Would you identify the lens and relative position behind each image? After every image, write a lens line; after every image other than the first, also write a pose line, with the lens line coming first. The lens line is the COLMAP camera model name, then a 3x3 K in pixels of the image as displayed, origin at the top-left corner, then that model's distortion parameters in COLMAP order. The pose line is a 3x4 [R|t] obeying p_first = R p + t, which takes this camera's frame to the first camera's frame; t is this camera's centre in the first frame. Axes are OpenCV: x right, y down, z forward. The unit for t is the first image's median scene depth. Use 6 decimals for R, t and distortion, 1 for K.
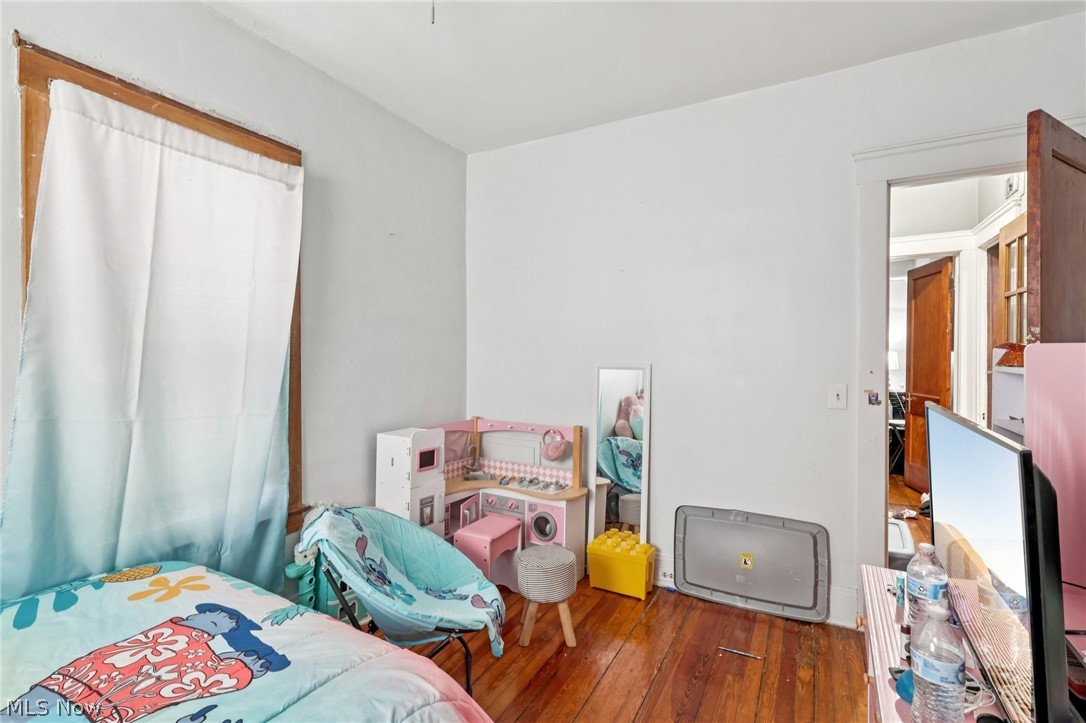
lens RADIAL K [[506.4, 0, 542.9], [0, 506.4, 360.3], [0, 0, 1]] dist [-0.004234, 0.001820]
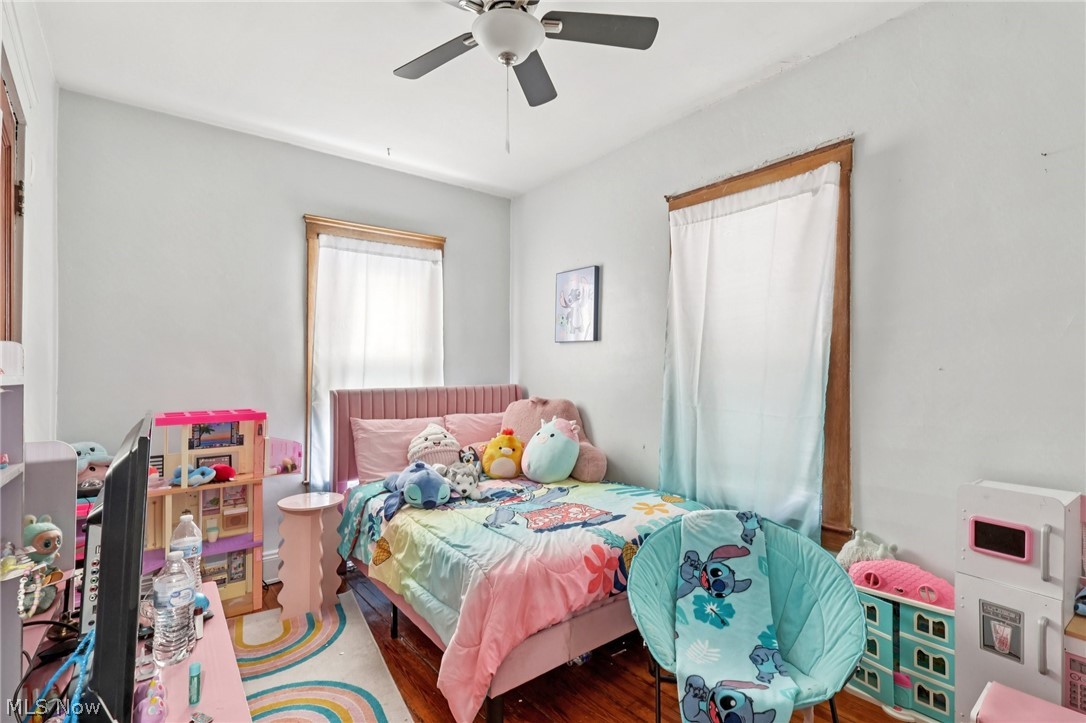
lens RADIAL K [[506.4, 0, 544.5], [0, 506.4, 360.1], [0, 0, 1]] dist [-0.004234, 0.001820]
pose [[-0.387919, -0.015268, -0.921567, 0.794446], [-0.005133, 0.999883, -0.014405, 0.002556], [0.921679, -0.000858, -0.387952, 1.168020]]
